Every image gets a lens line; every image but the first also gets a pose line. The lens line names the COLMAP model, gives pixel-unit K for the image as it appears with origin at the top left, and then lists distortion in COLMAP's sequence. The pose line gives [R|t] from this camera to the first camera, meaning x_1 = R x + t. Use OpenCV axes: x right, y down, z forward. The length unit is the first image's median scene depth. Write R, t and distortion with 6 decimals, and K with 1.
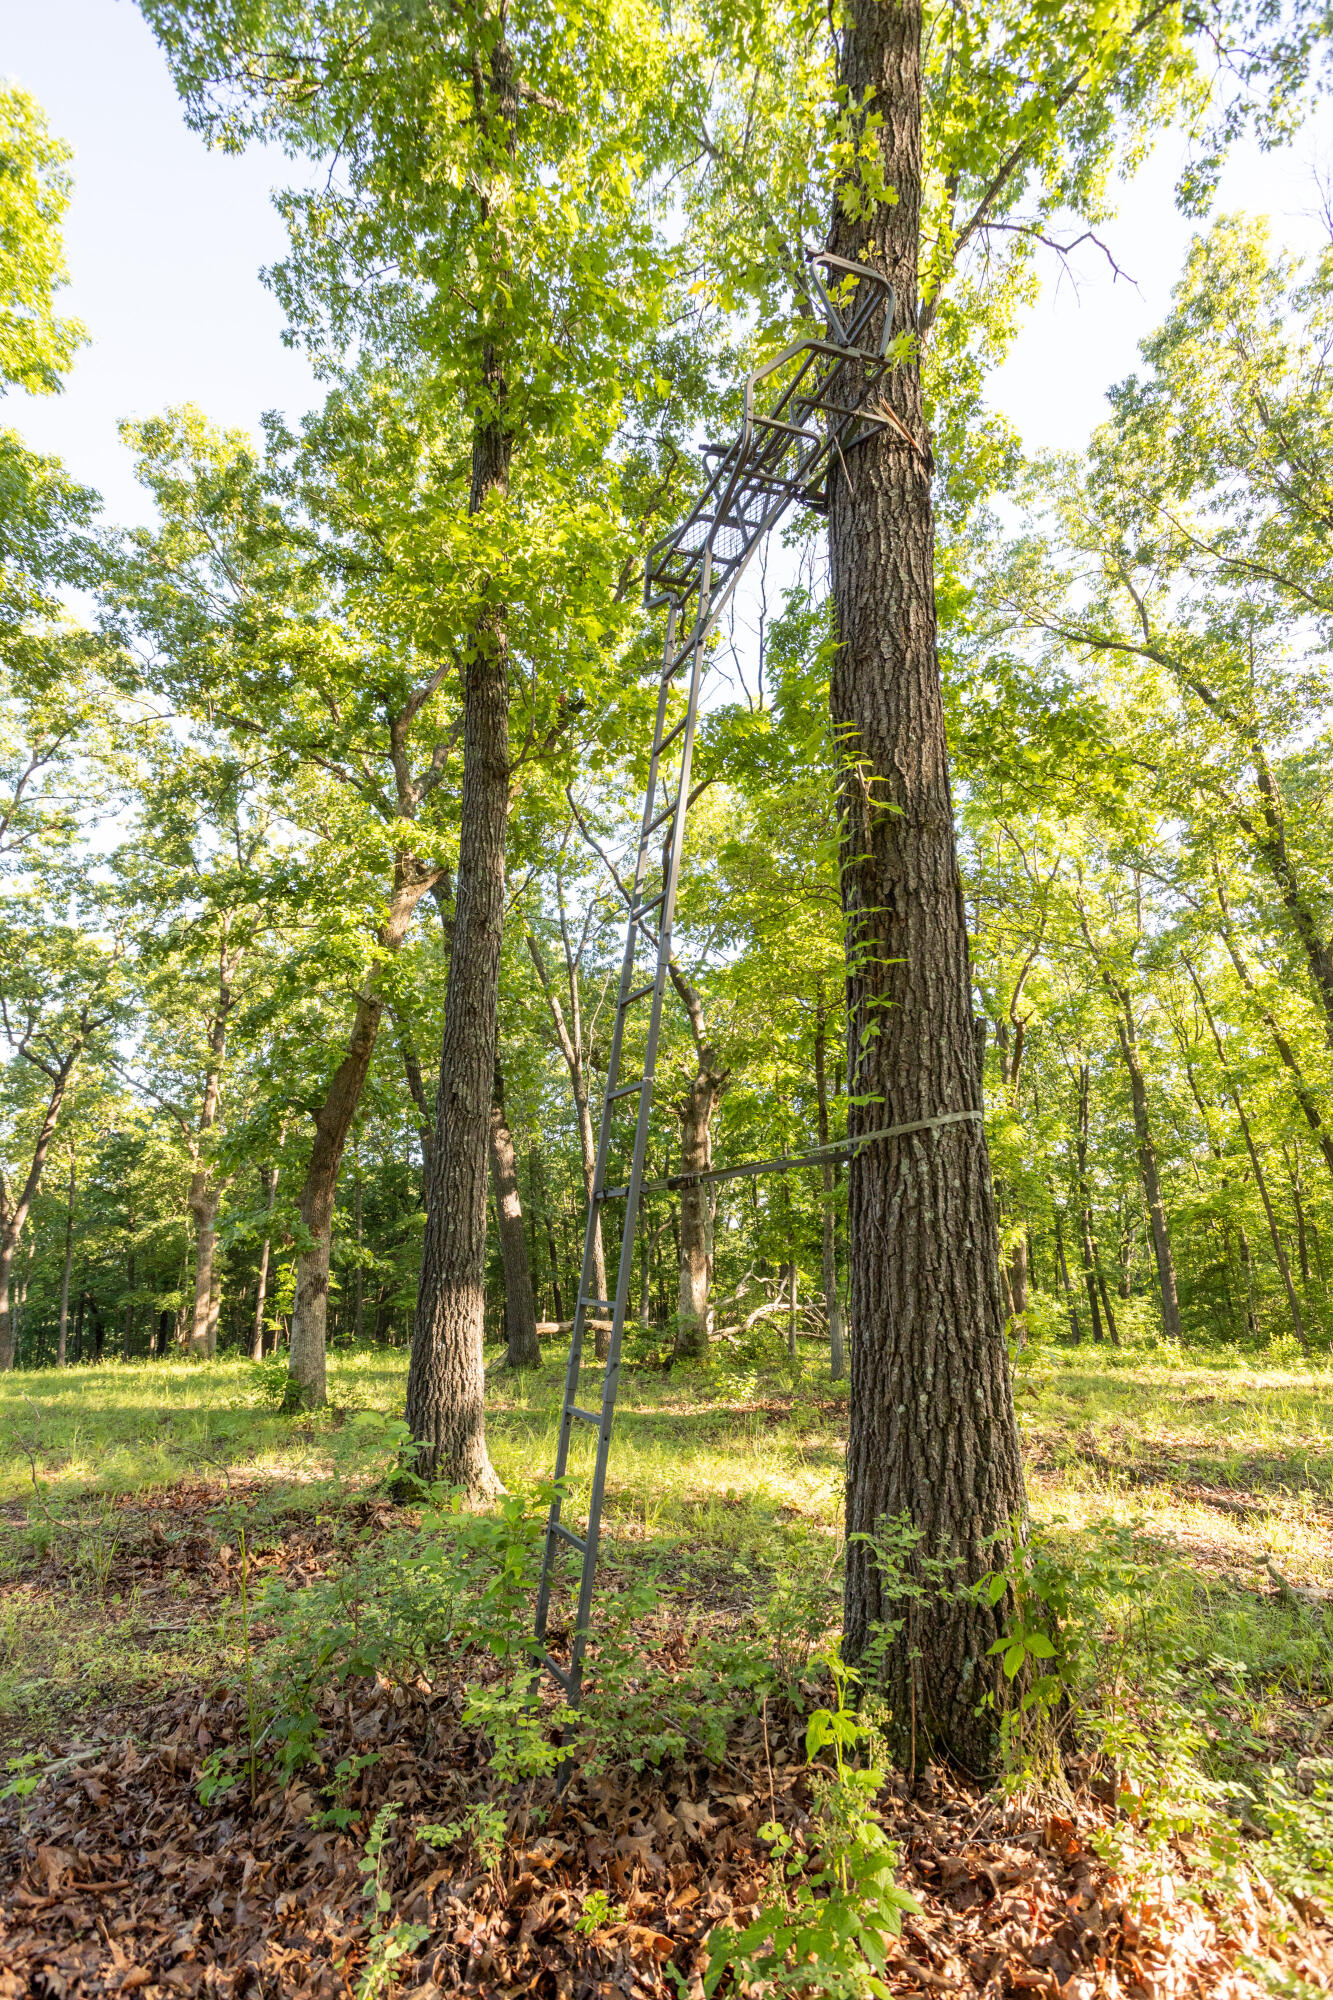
lens RADIAL K [[932.9, 0, 666.5], [0, 932.9, 1000.0], [0, 0, 1]] dist [0.001687, 0.000589]
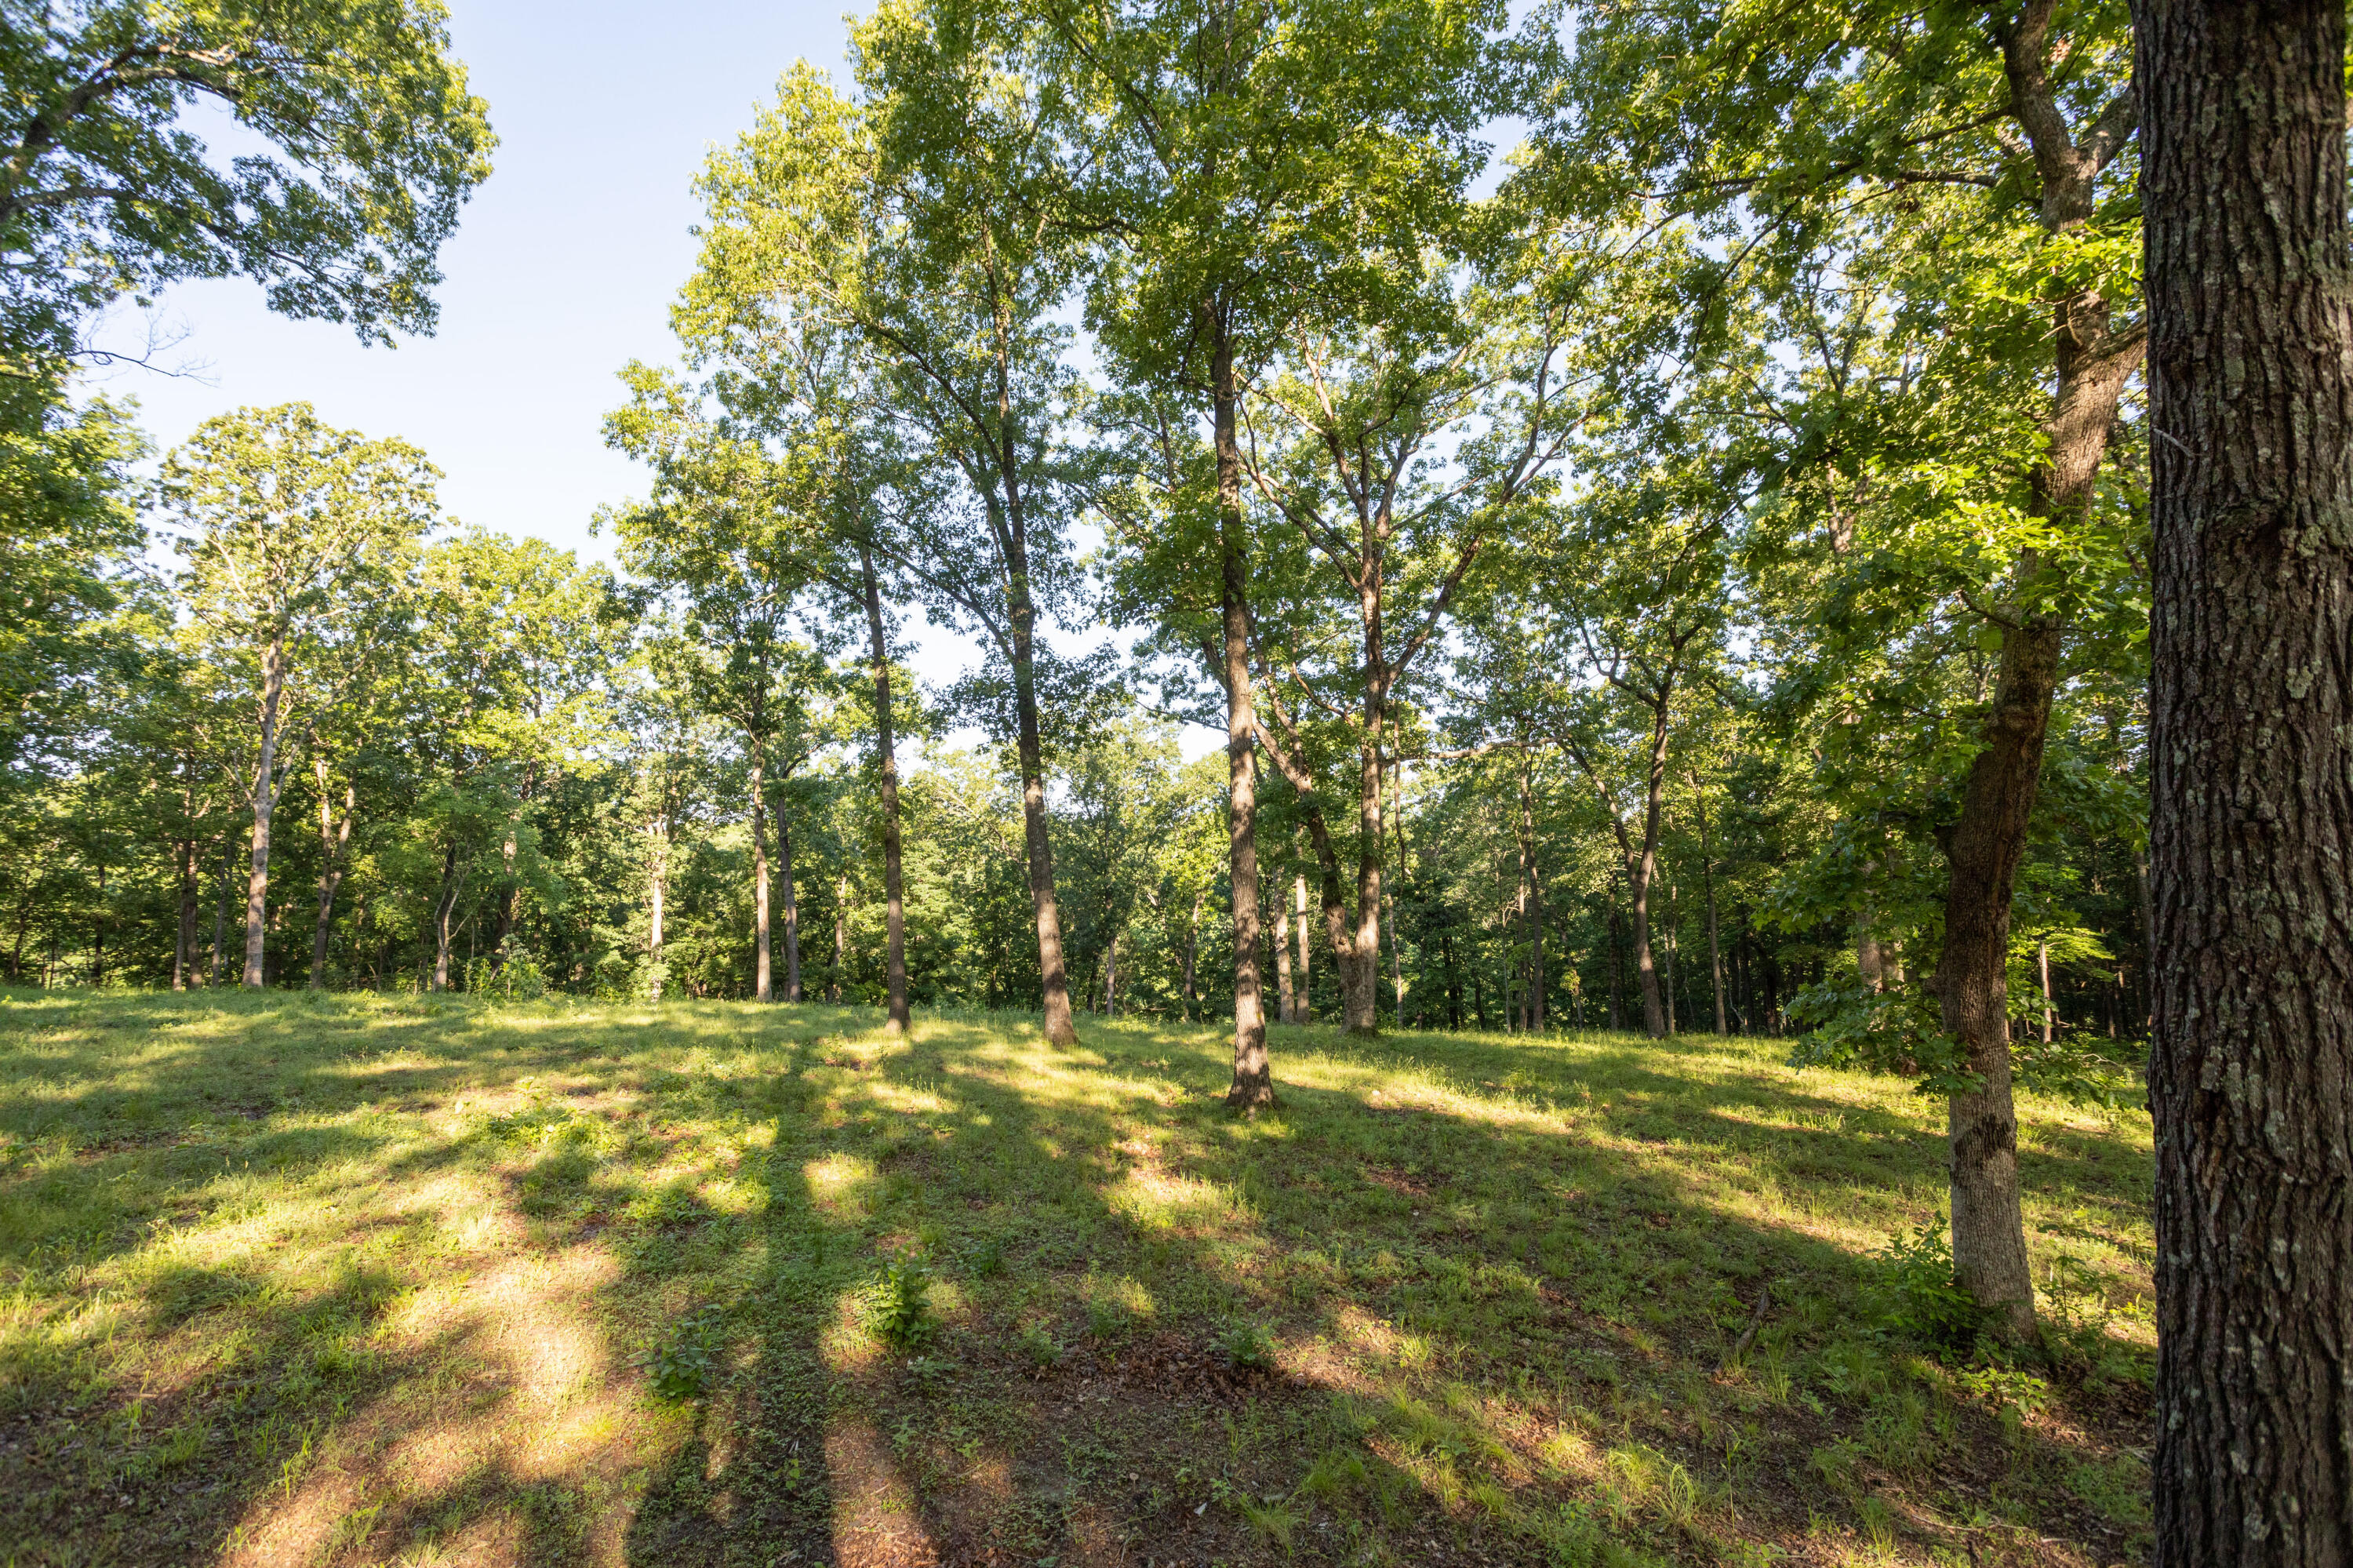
lens RADIAL K [[1097.6, 0, 1174.3], [0, 1097.6, 753.3], [0, 0, 1]] dist [0.001687, 0.000589]
pose [[0.505007, -0.055432, -0.861333, -0.029083], [0.210107, 0.975812, 0.060388, -0.046392], [0.837151, -0.211469, 0.504439, 0.211235]]
